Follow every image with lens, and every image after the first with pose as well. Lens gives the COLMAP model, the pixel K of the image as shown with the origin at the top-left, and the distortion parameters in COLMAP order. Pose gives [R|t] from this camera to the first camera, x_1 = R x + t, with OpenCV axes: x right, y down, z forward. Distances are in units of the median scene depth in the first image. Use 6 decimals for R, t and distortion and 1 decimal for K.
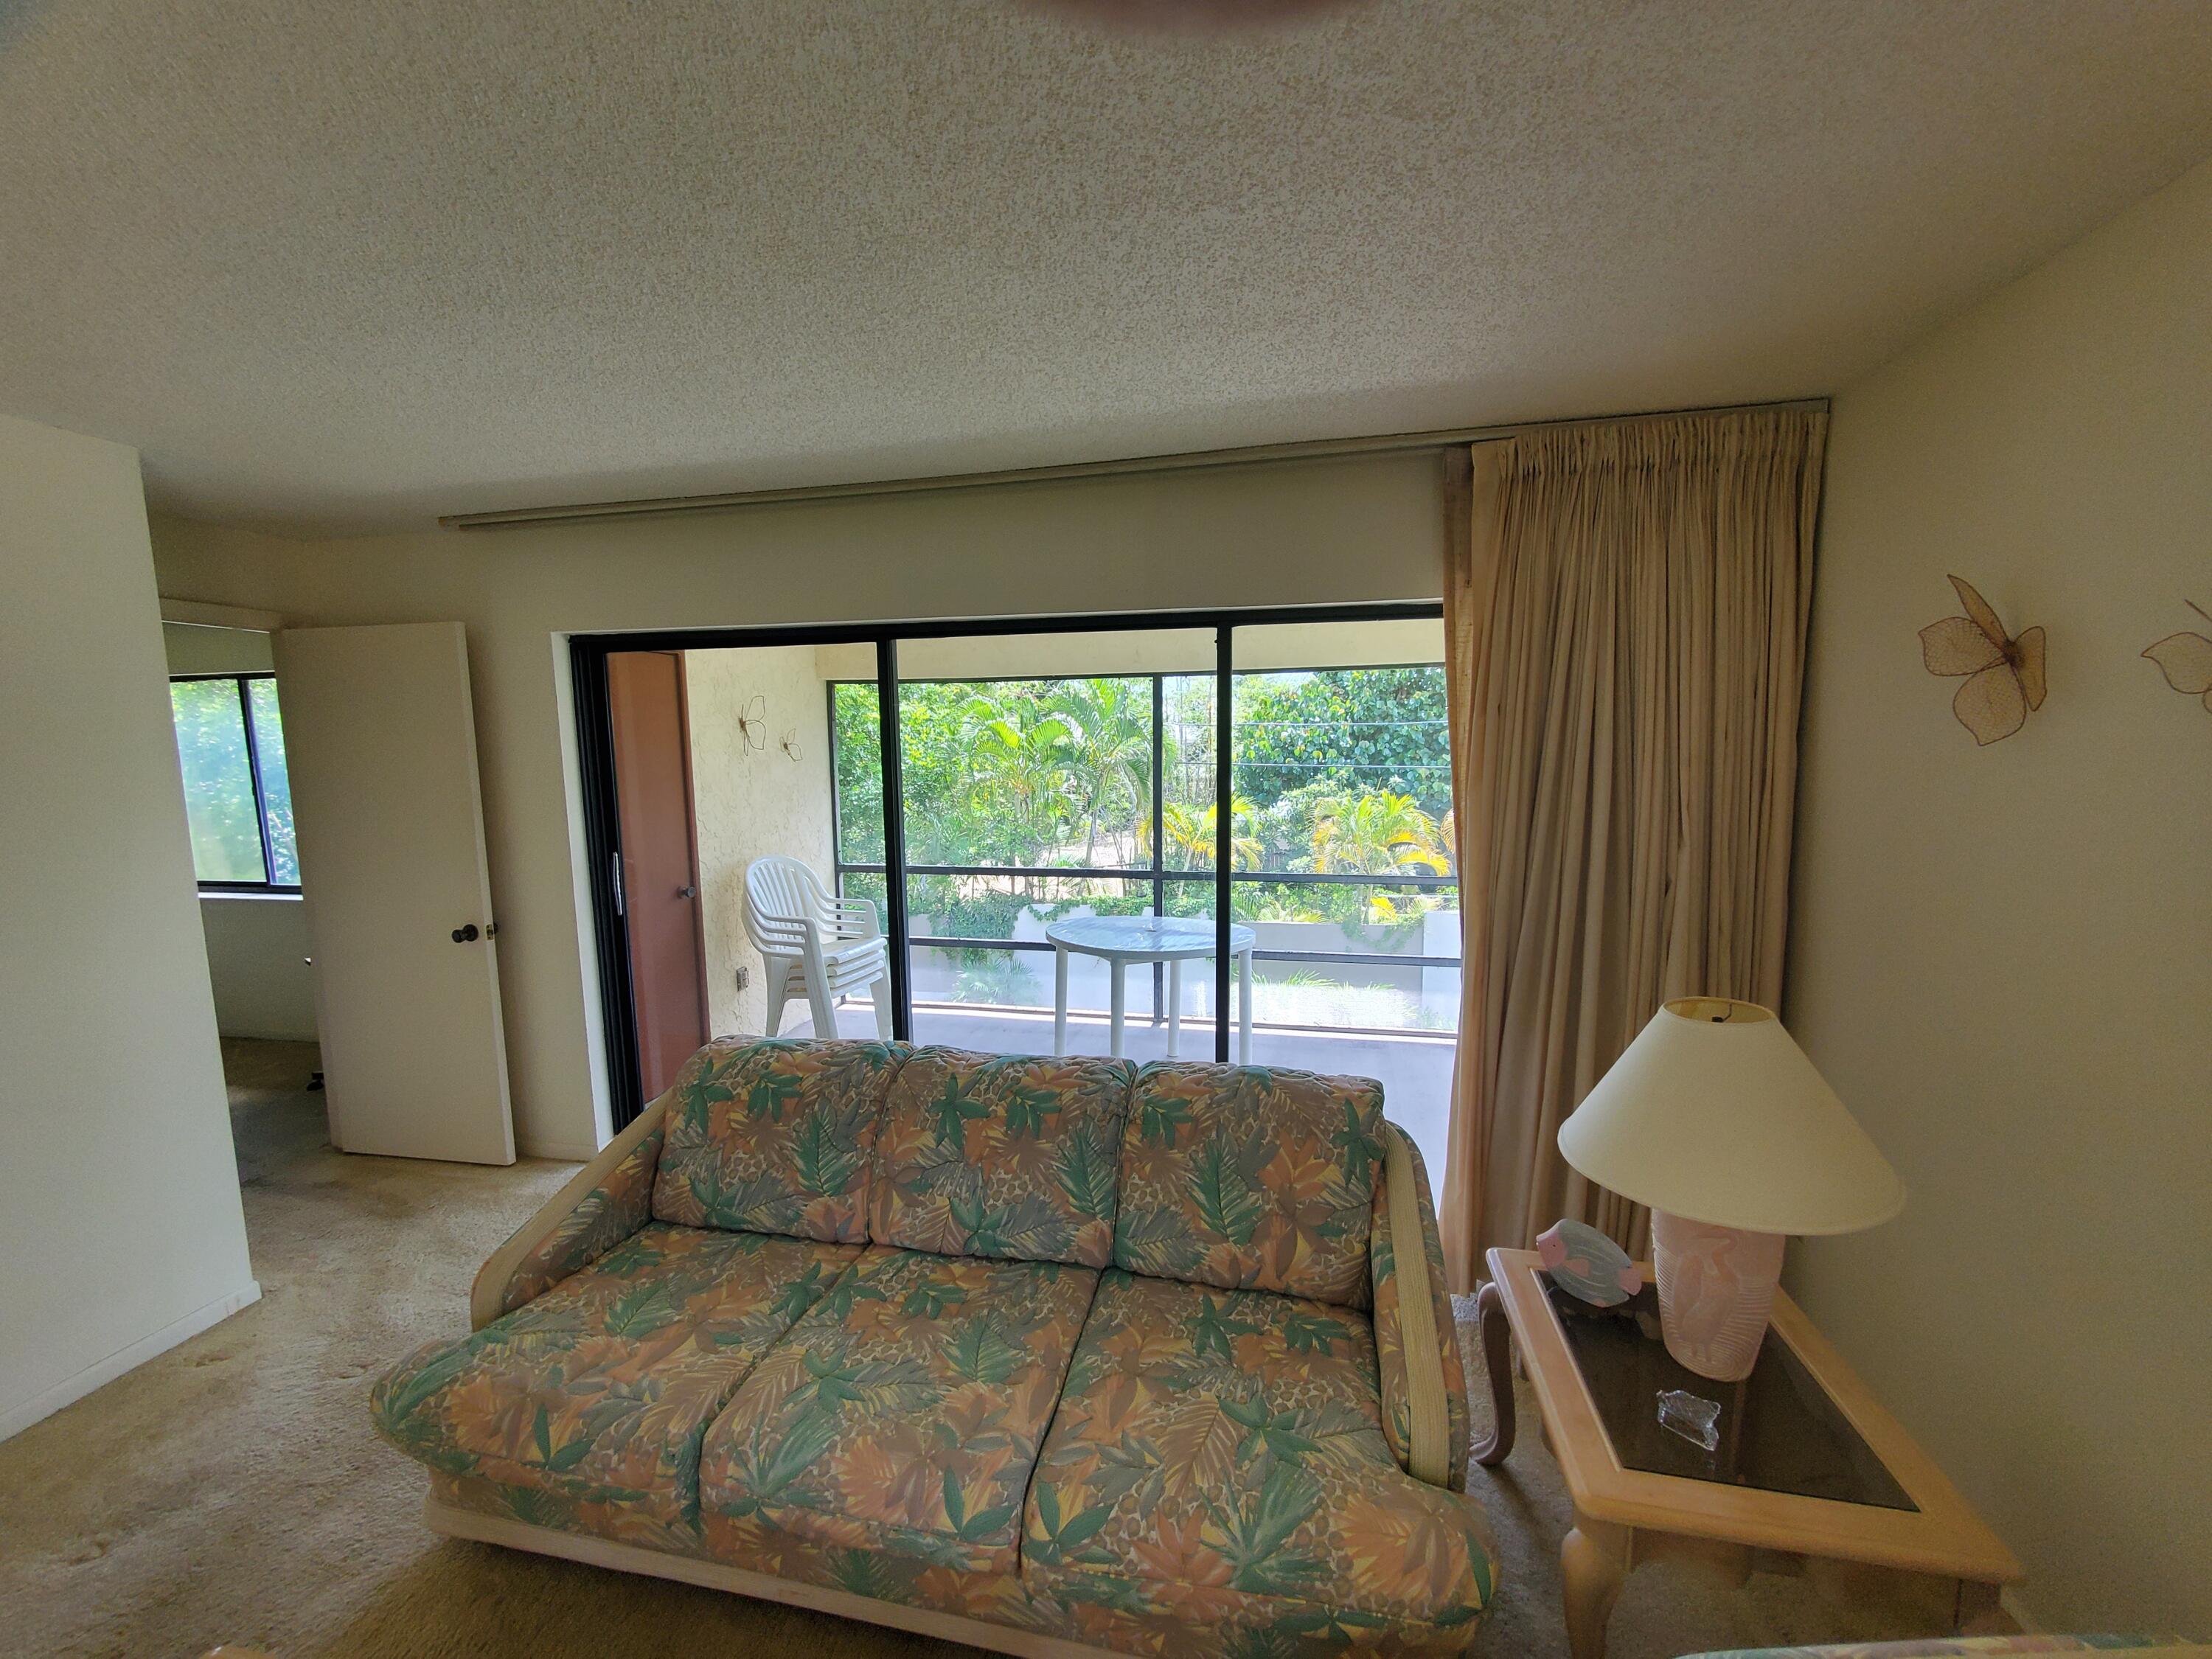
lens RADIAL K [[883.6, 0, 1108.3], [0, 883.6, 839.4], [0, 0, 1]] dist [-0.003796, 0.000492]
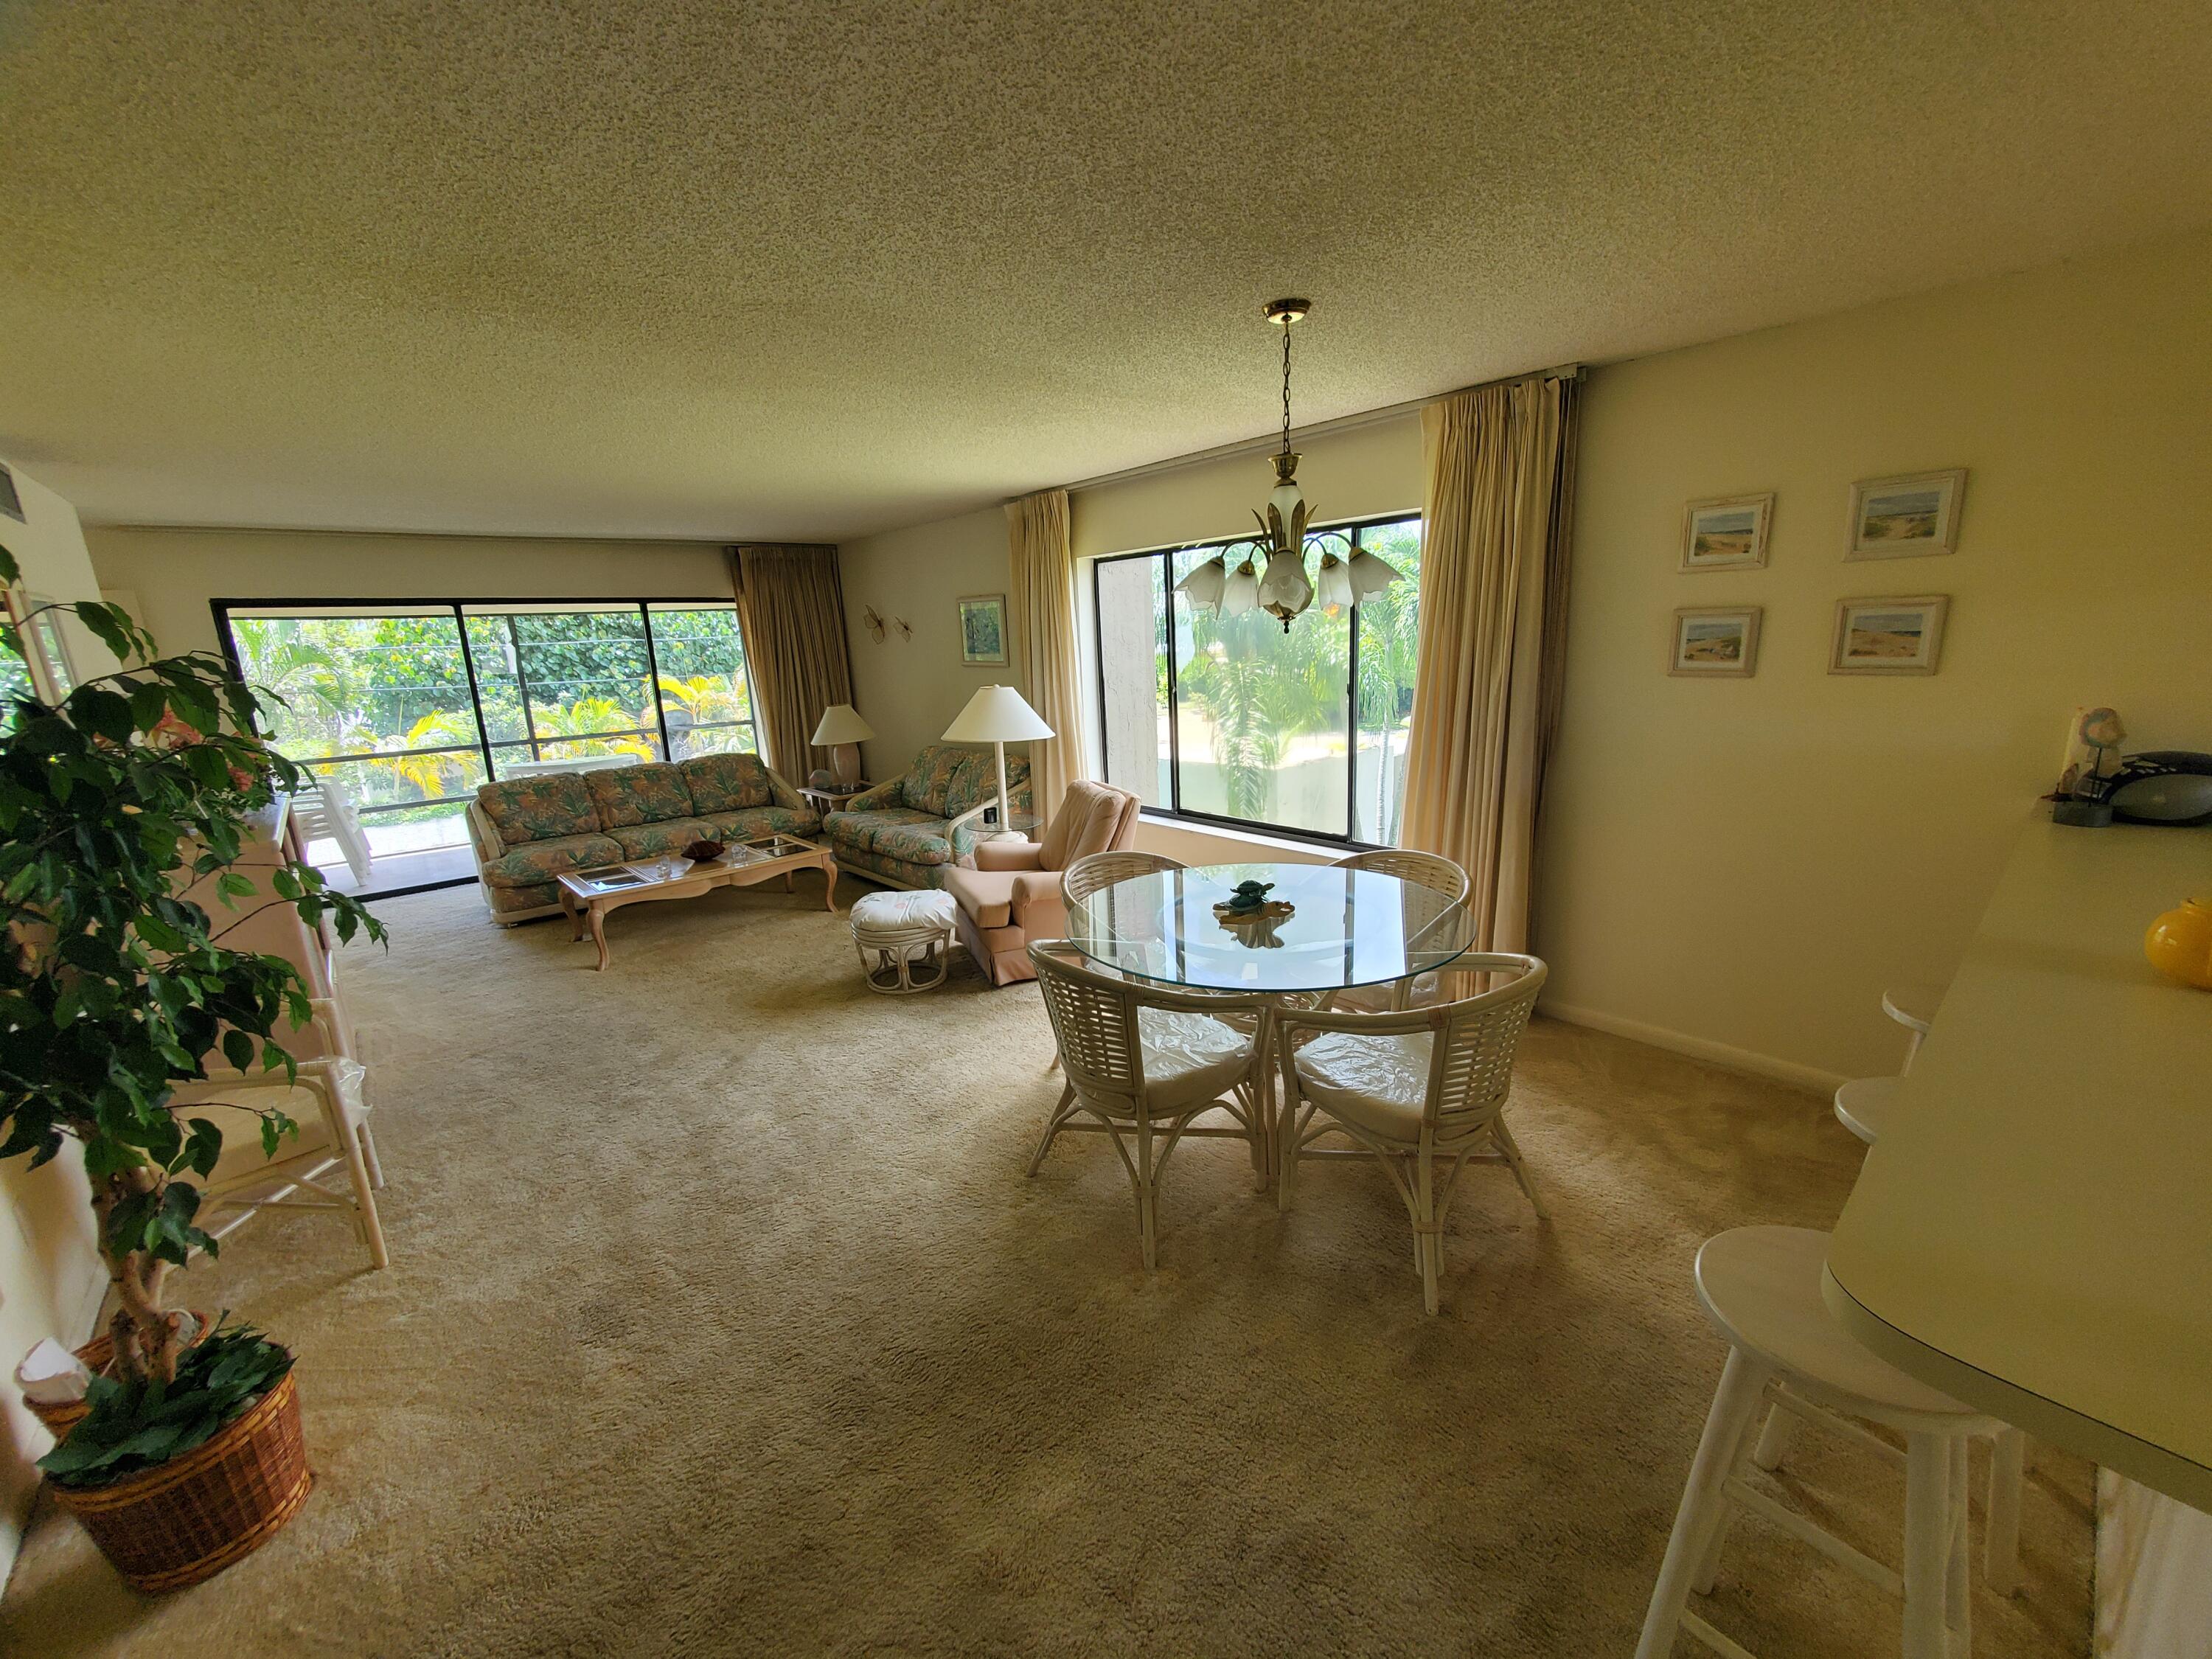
lens RADIAL K [[882.0, 0, 1116.0], [0, 882.0, 839.8], [0, 0, 1]] dist [0.002313, 0.000069]
pose [[0.591003, -0.195180, 0.782701, -1.021761], [0.122824, 0.980747, 0.151823, 0.171800], [-0.797264, 0.006407, 0.603597, -1.364378]]
